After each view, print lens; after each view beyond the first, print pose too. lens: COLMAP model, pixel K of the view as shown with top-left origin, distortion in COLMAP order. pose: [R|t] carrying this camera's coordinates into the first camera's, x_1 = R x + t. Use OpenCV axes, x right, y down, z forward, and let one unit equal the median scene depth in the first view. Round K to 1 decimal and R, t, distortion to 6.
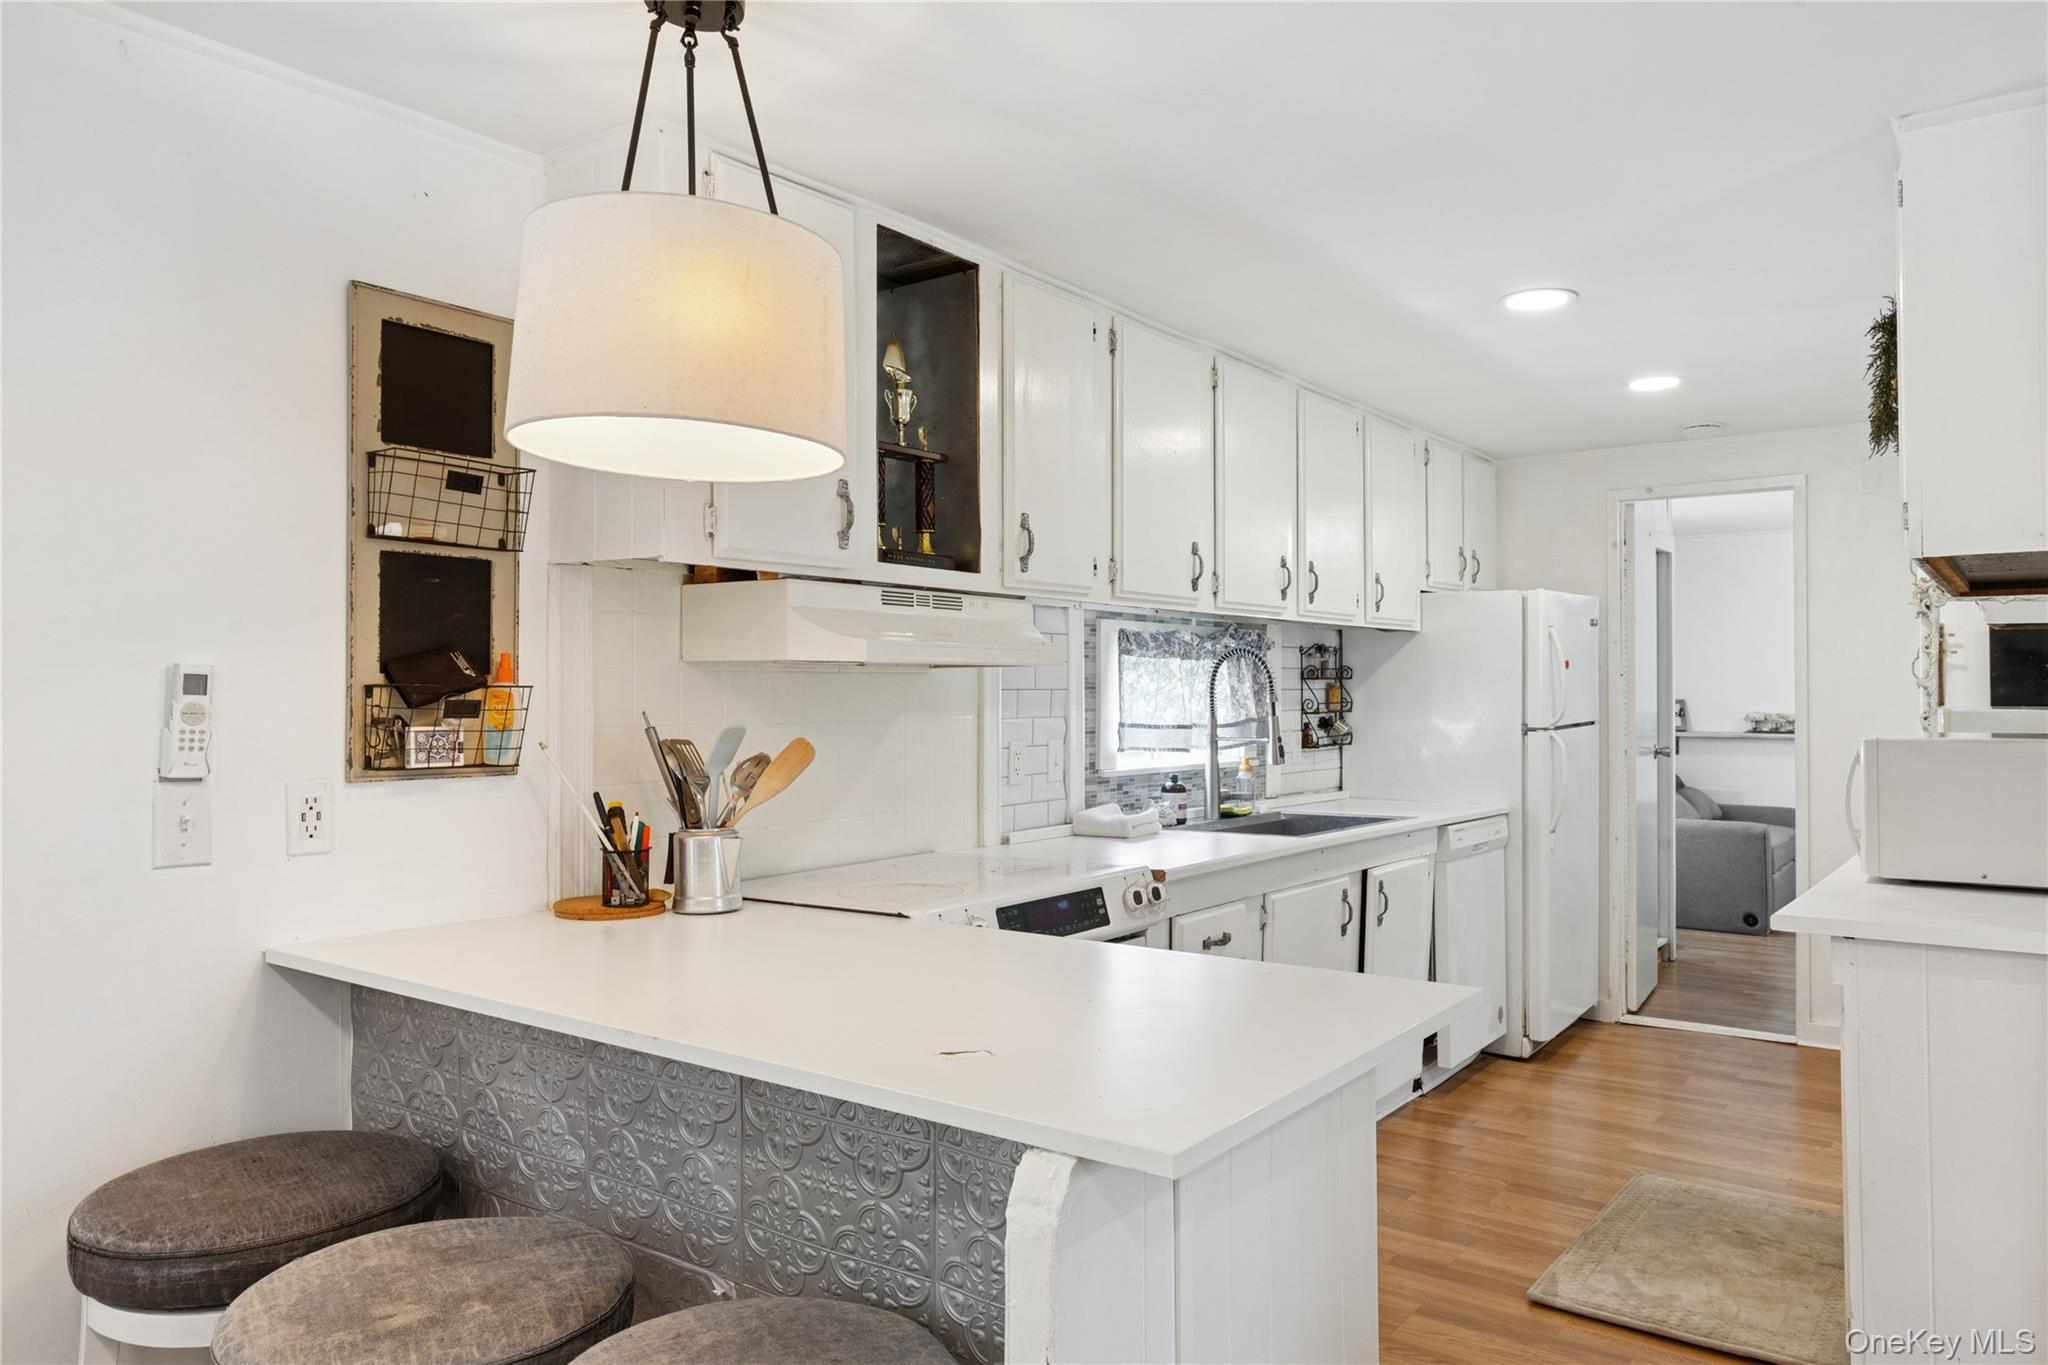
lens RADIAL K [[1413.3, 0, 1024.0], [0, 1413.3, 682.5], [0, 0, 1]] dist [-0.002394, 0.000532]
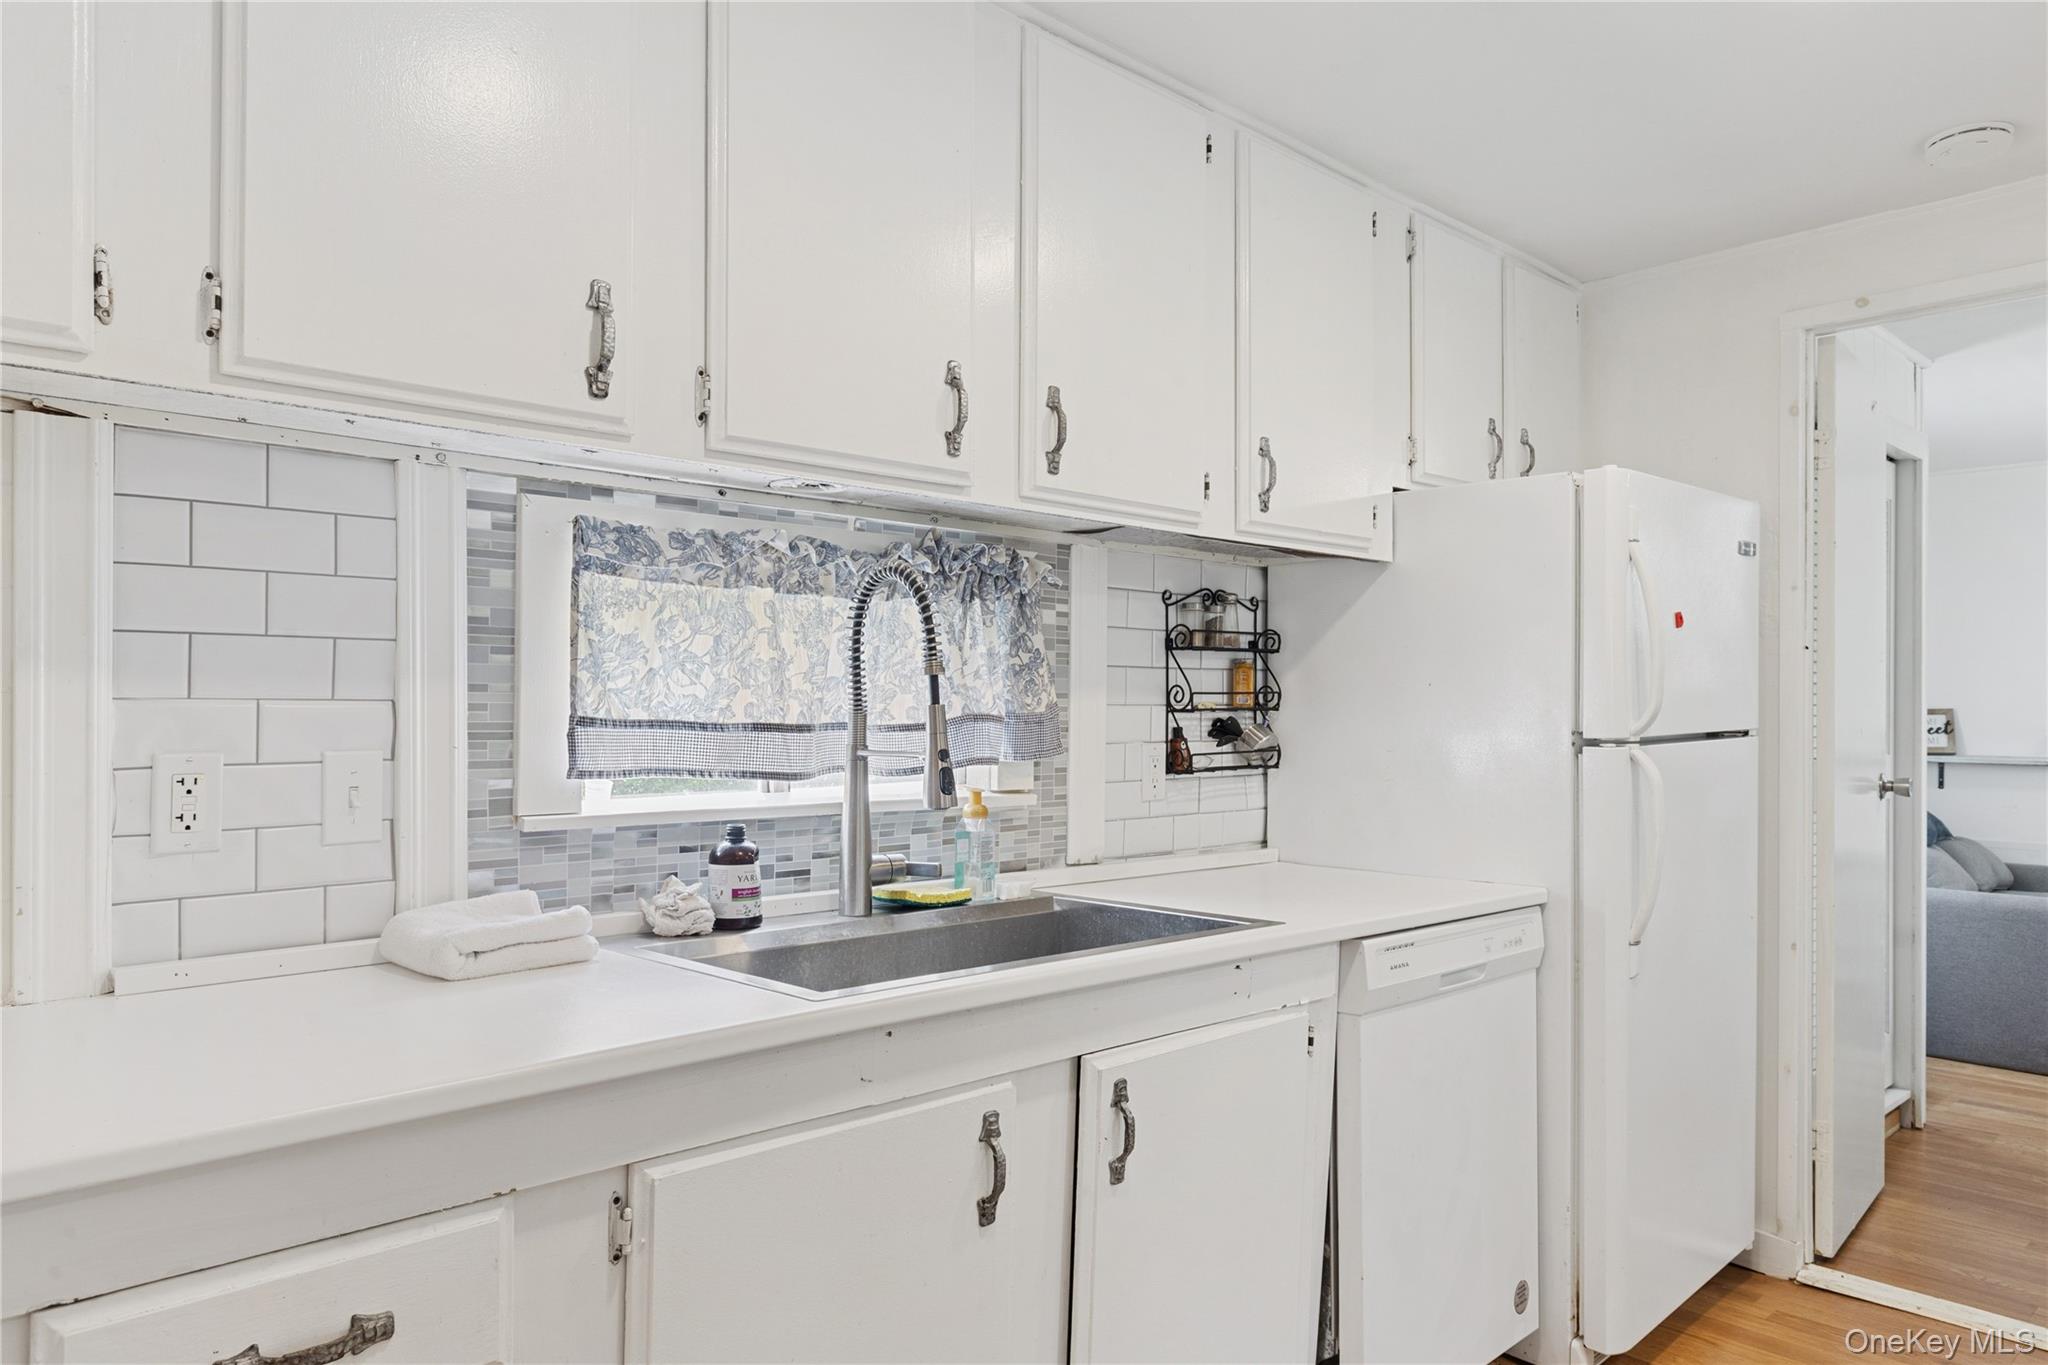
lens RADIAL K [[1347.5, 0, 1023.8], [0, 1347.5, 708.8], [0, 0, 1]] dist [0.001594, 0.002295]
pose [[0.984427, 0.003924, -0.175751, 0.234519], [-0.003244, 0.999986, 0.004158, 0.018930], [0.175764, -0.003523, 0.984426, 0.466691]]
